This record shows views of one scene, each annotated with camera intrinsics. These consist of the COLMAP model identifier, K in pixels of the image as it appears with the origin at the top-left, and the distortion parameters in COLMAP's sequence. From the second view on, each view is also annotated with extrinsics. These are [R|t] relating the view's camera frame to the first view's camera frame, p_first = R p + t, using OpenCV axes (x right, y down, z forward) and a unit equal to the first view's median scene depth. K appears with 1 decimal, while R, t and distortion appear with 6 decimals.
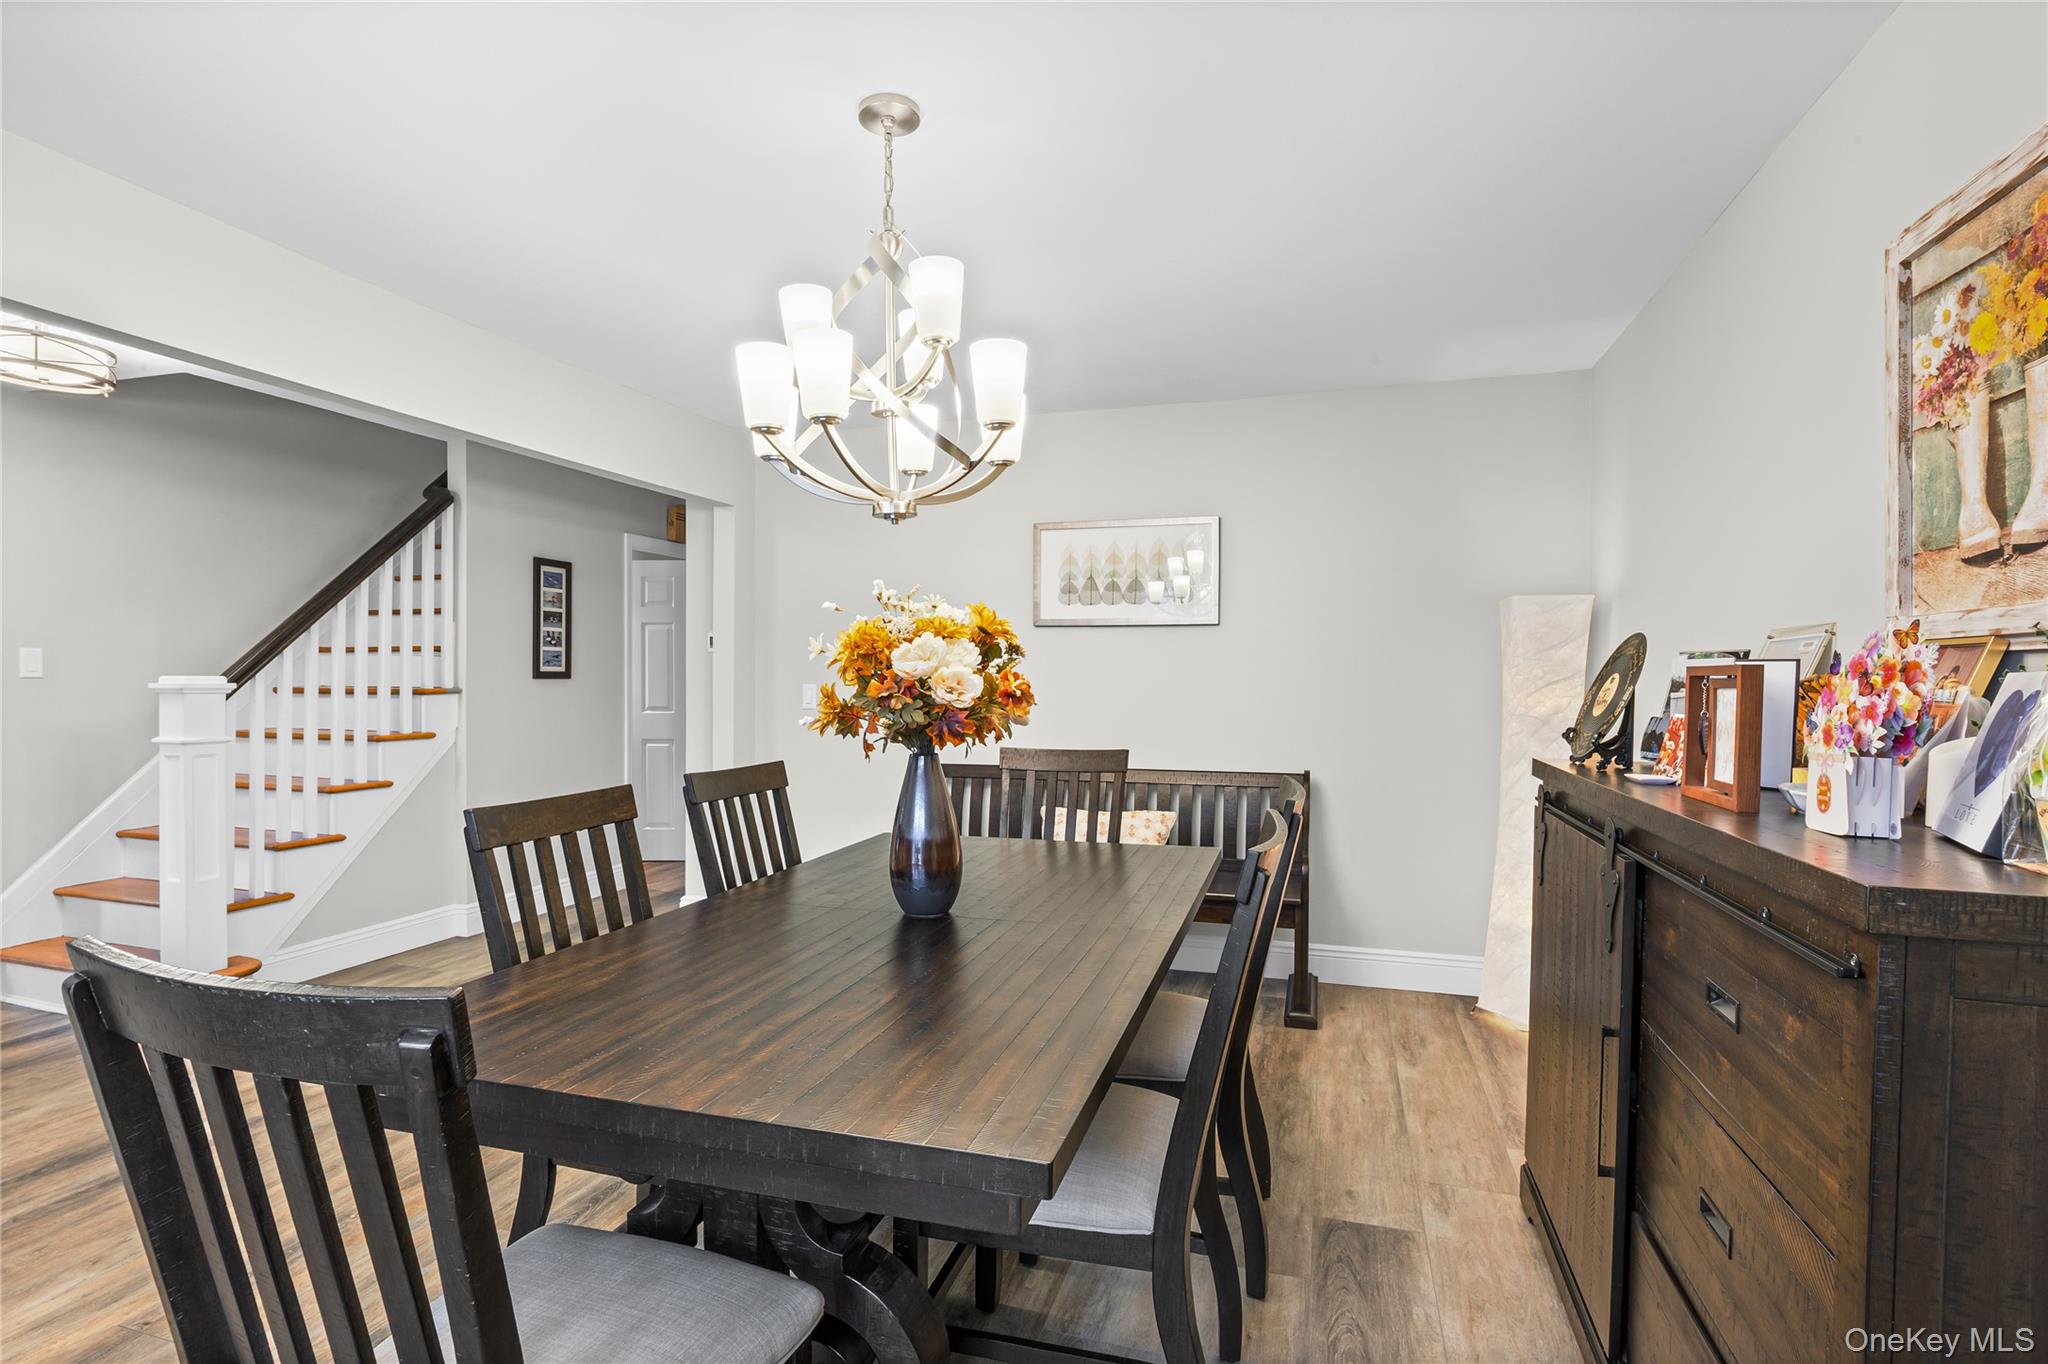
lens RADIAL K [[994.4, 0, 1021.3], [0, 994.4, 678.8], [0, 0, 1]] dist [-0.005021, -0.001078]
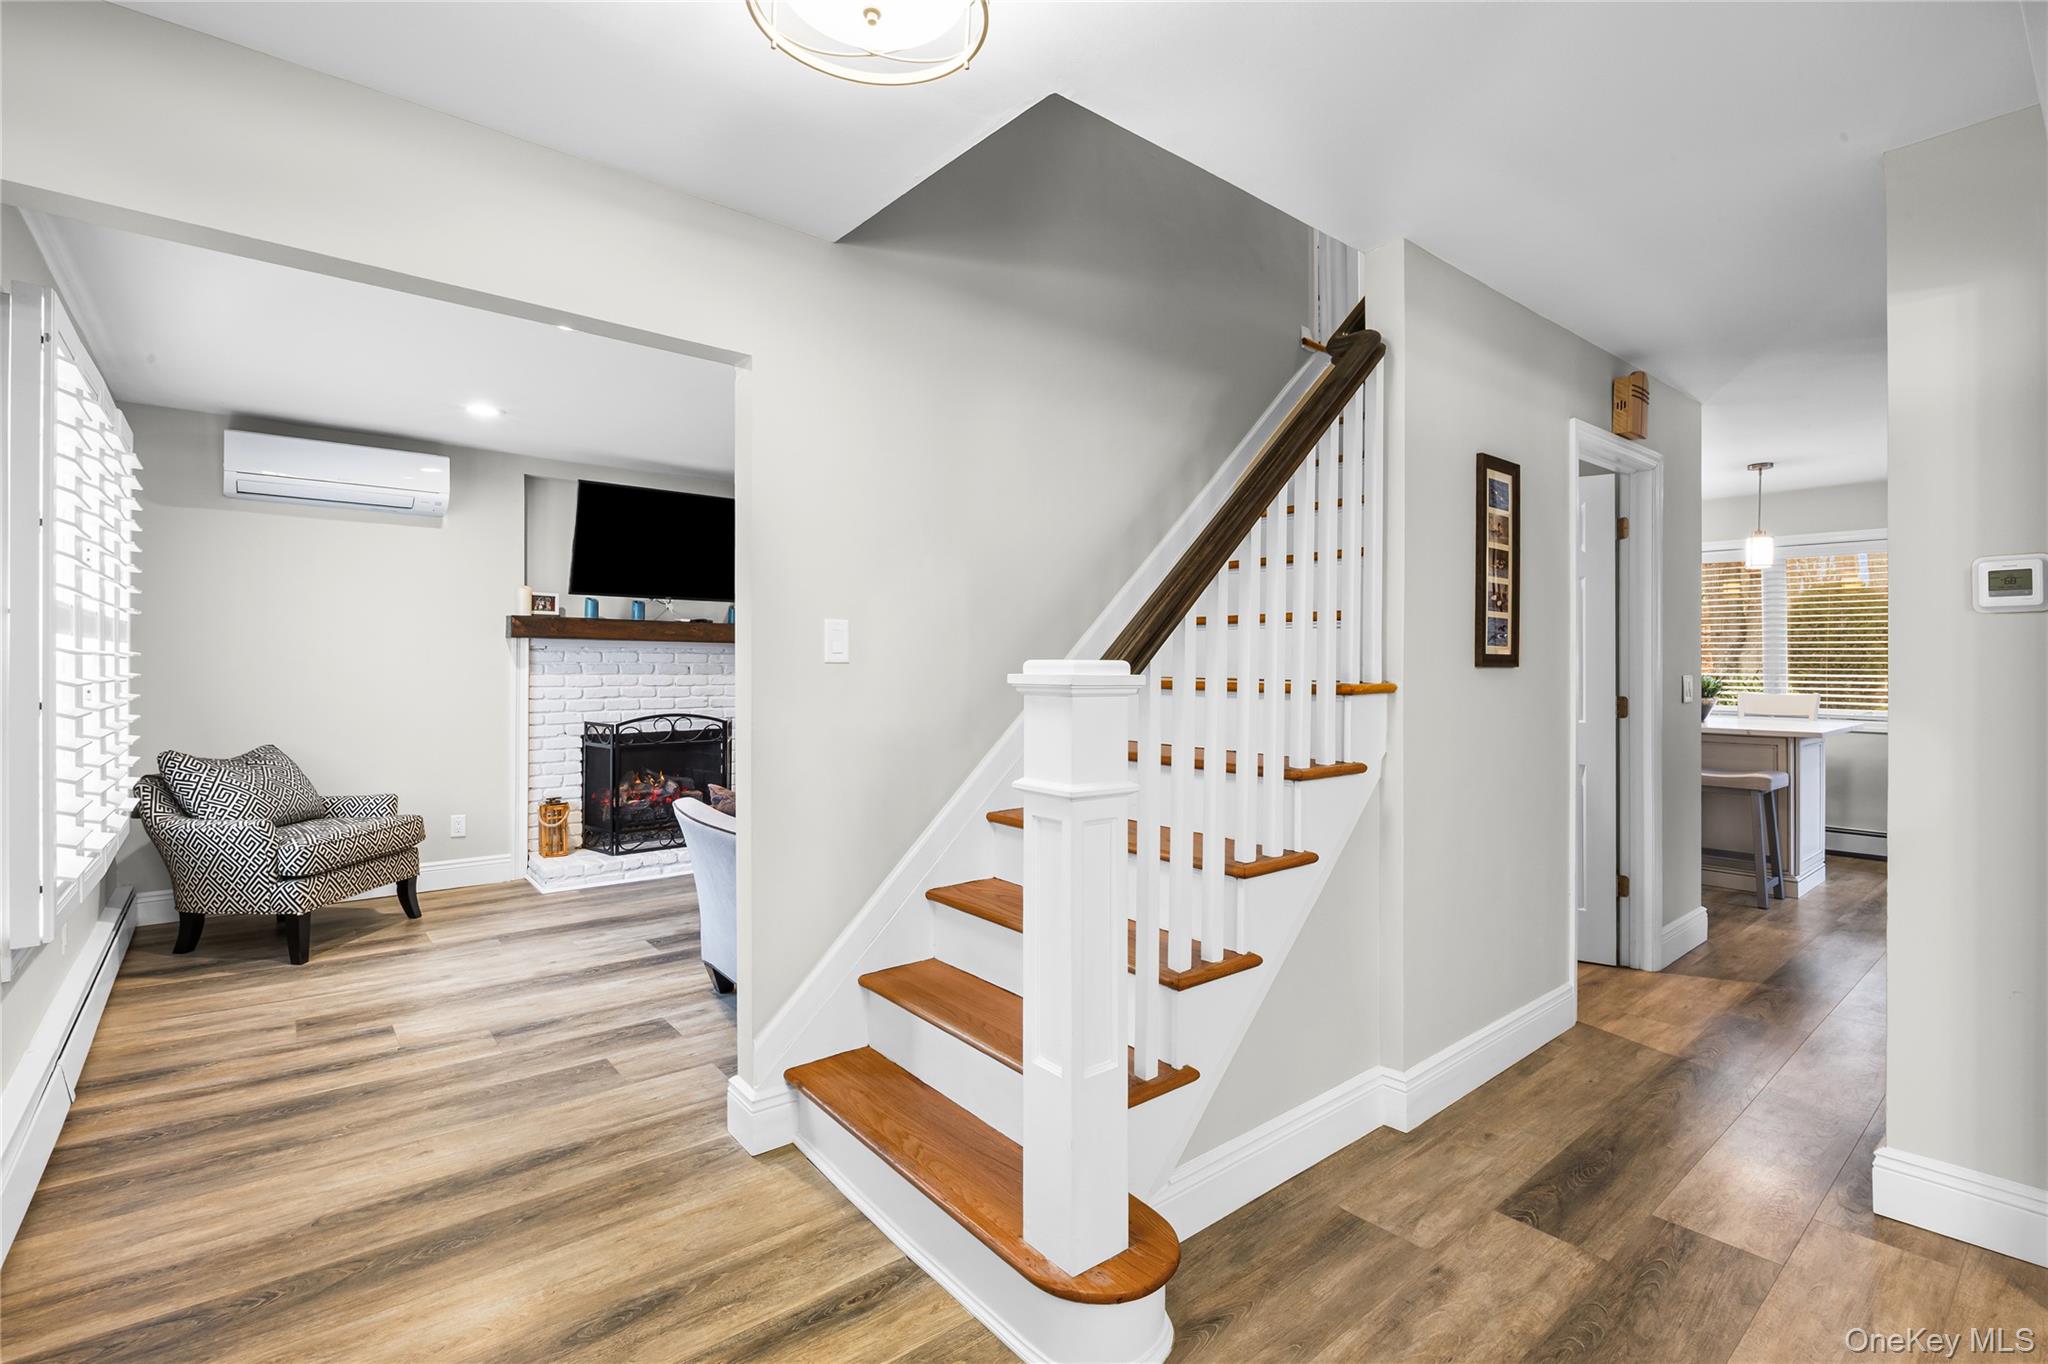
lens RADIAL K [[937.7, 0, 1025.1], [0, 937.7, 672.2], [0, 0, 1]] dist [0.001424, -0.000057]
pose [[0.838775, 0.008273, -0.544415, -0.465711], [-0.004567, 0.999956, 0.008160, -0.000282], [0.544459, -0.004359, 0.838776, 0.455357]]
